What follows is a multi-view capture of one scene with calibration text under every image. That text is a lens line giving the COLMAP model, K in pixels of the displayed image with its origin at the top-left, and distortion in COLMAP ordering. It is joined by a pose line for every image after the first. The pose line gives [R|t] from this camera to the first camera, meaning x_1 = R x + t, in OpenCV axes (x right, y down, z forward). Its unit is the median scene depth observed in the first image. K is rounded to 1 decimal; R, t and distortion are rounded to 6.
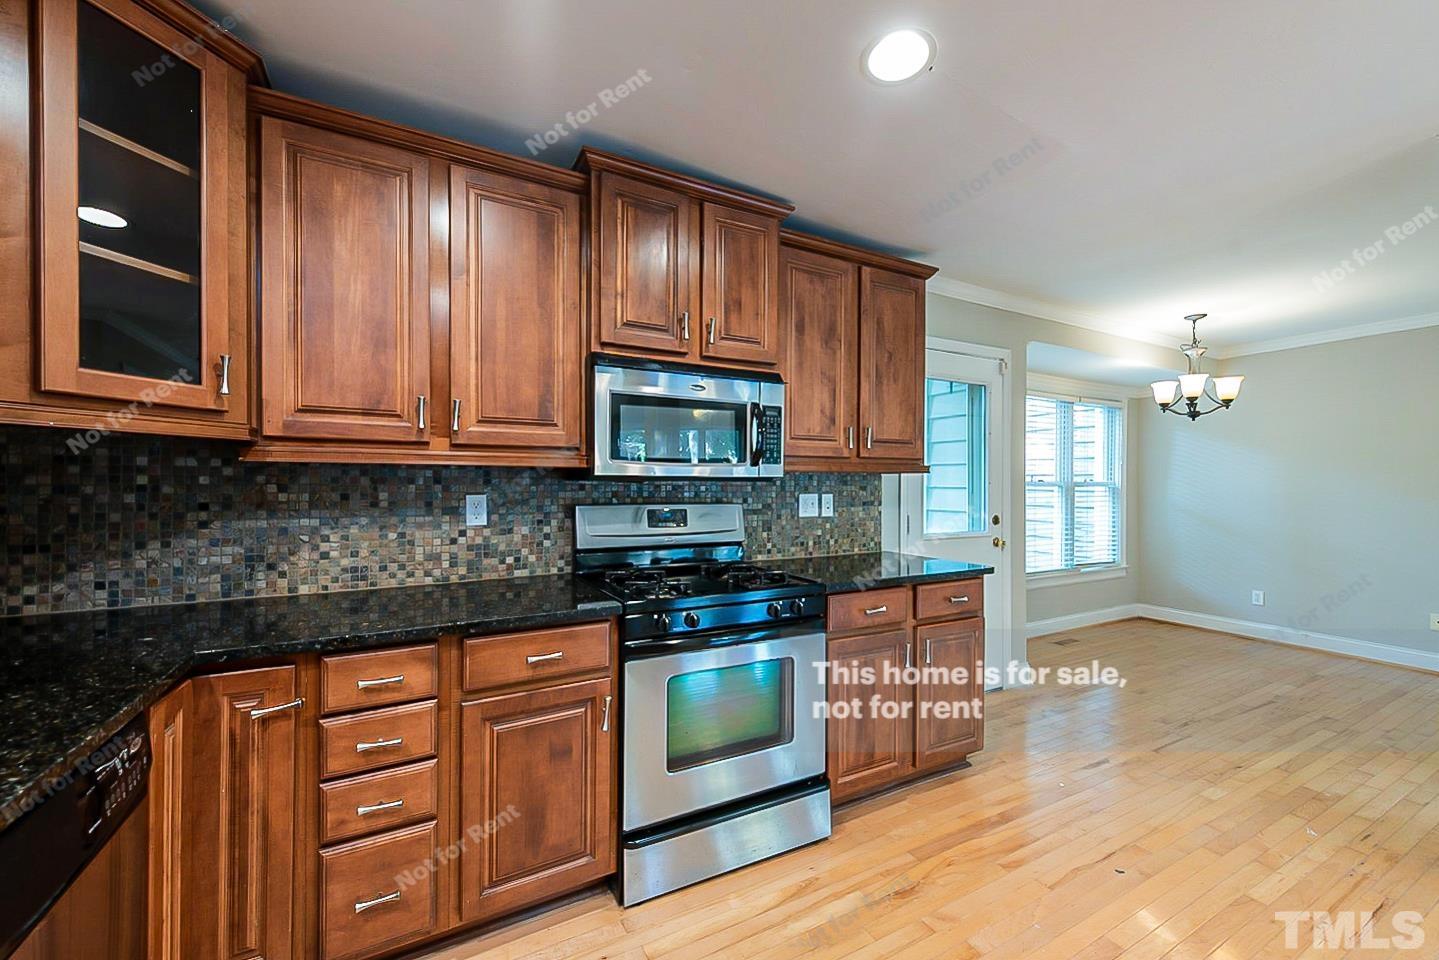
lens RADIAL K [[566.1, 0, 721.5], [0, 566.1, 484.6], [0, 0, 1]] dist [0.001949, 0.000025]
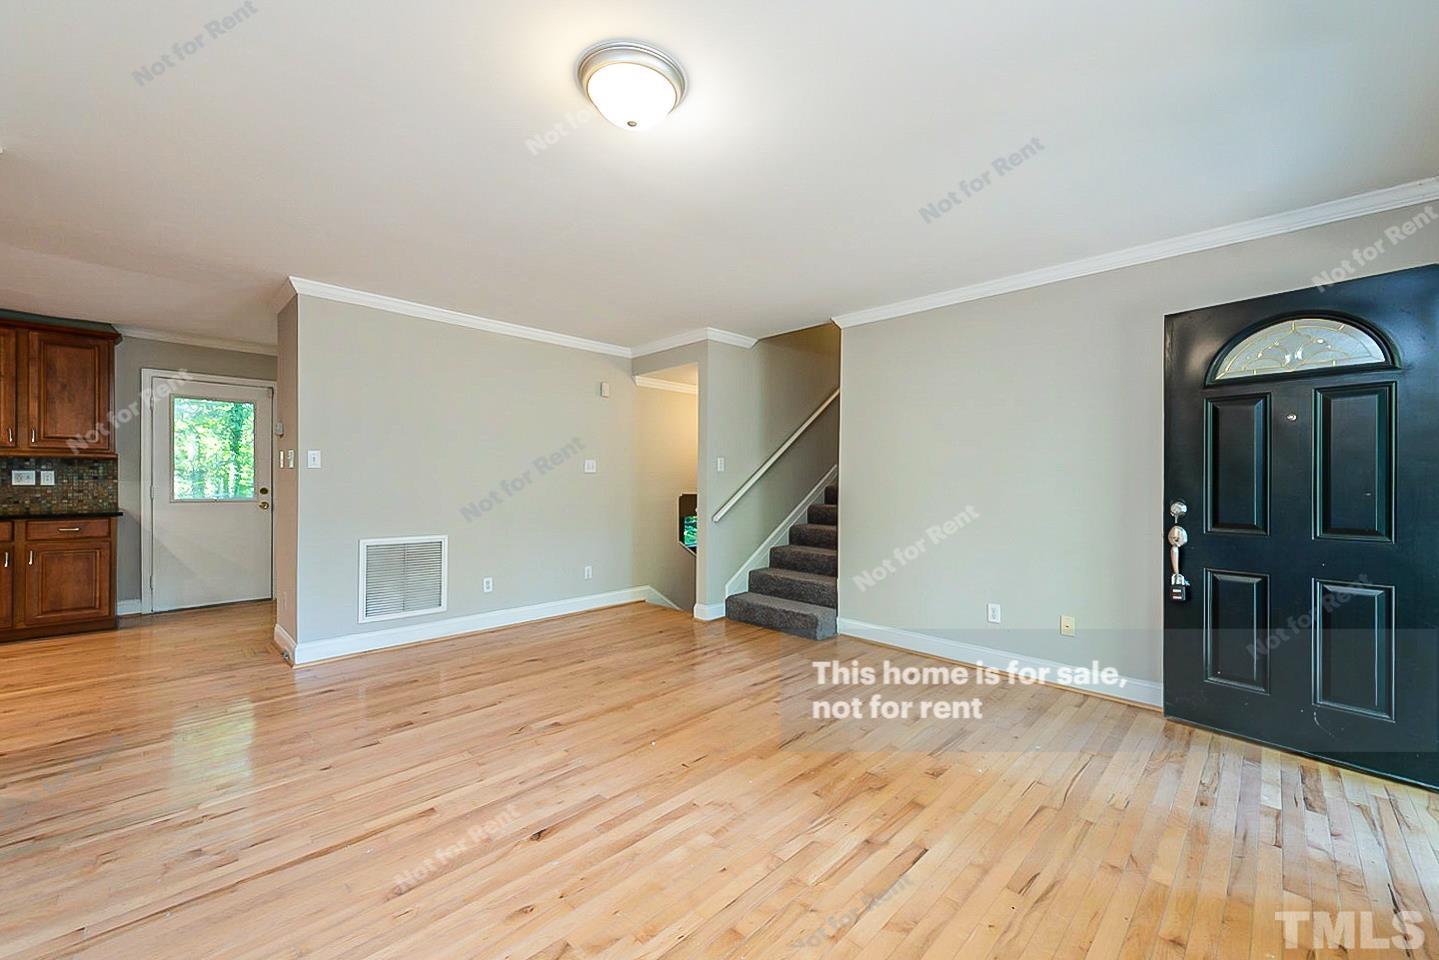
lens RADIAL K [[566.1, 0, 717.2], [0, 566.1, 481.1], [0, 0, 1]] dist [0.001949, 0.000025]
pose [[0.957740, 0.004870, 0.287594, 2.021188], [-0.005381, 0.999985, 0.000986, 0.045030], [-0.287585, -0.002492, 0.957752, -1.386169]]
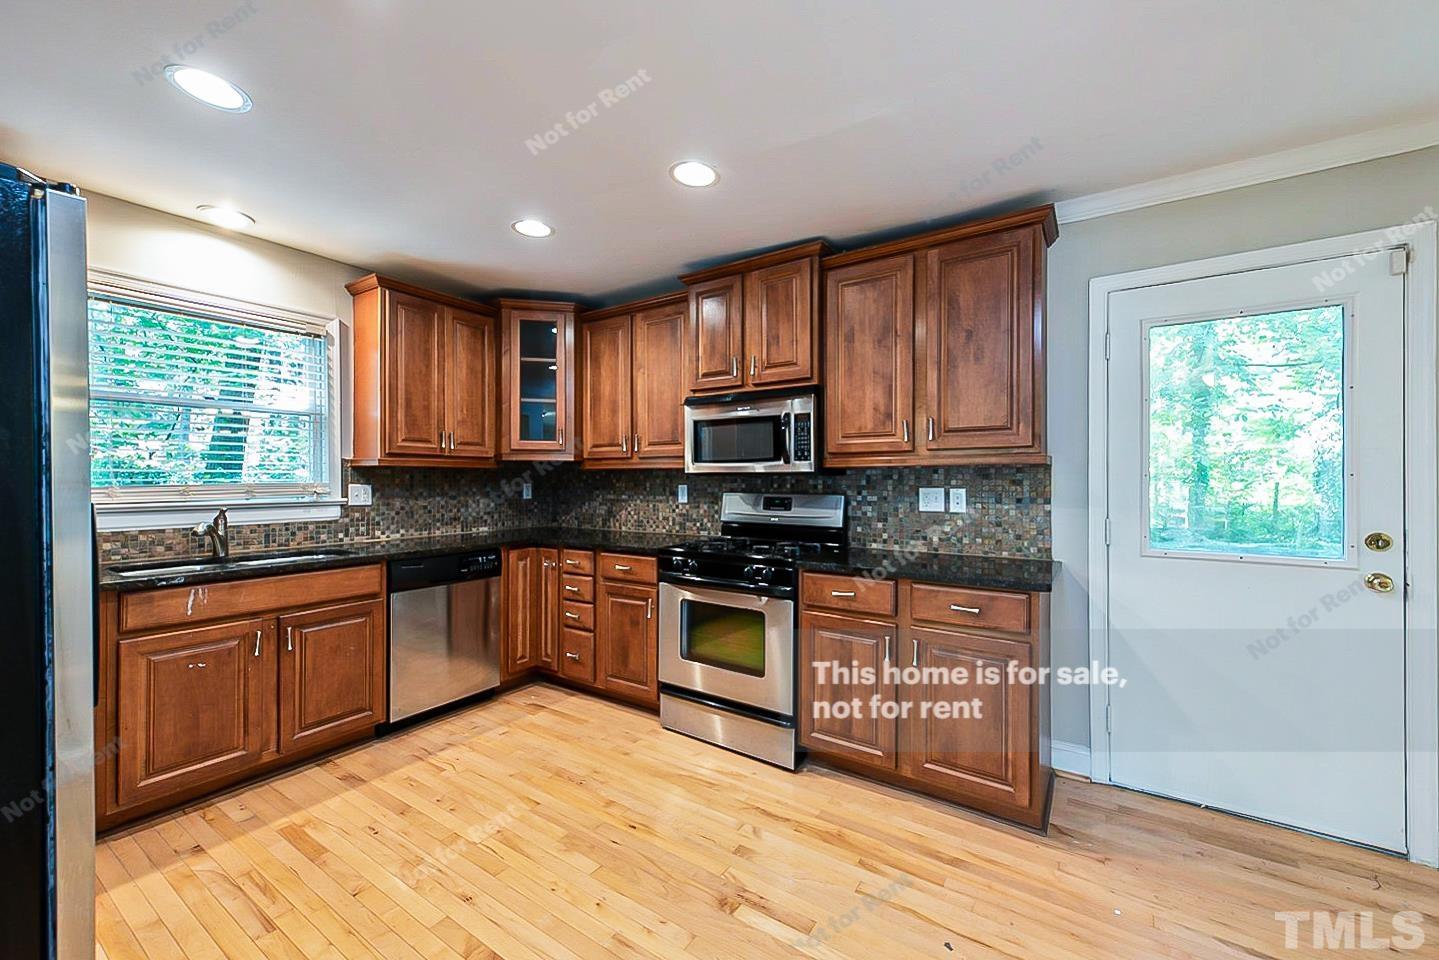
lens RADIAL K [[566.1, 0, 716.5], [0, 566.1, 484.1], [0, 0, 1]] dist [0.001949, 0.000025]
pose [[0.463715, 0.004167, -0.885975, 1.115461], [-0.002069, 0.999991, 0.003620, 0.009127], [0.885982, 0.000155, 0.463720, 0.282779]]
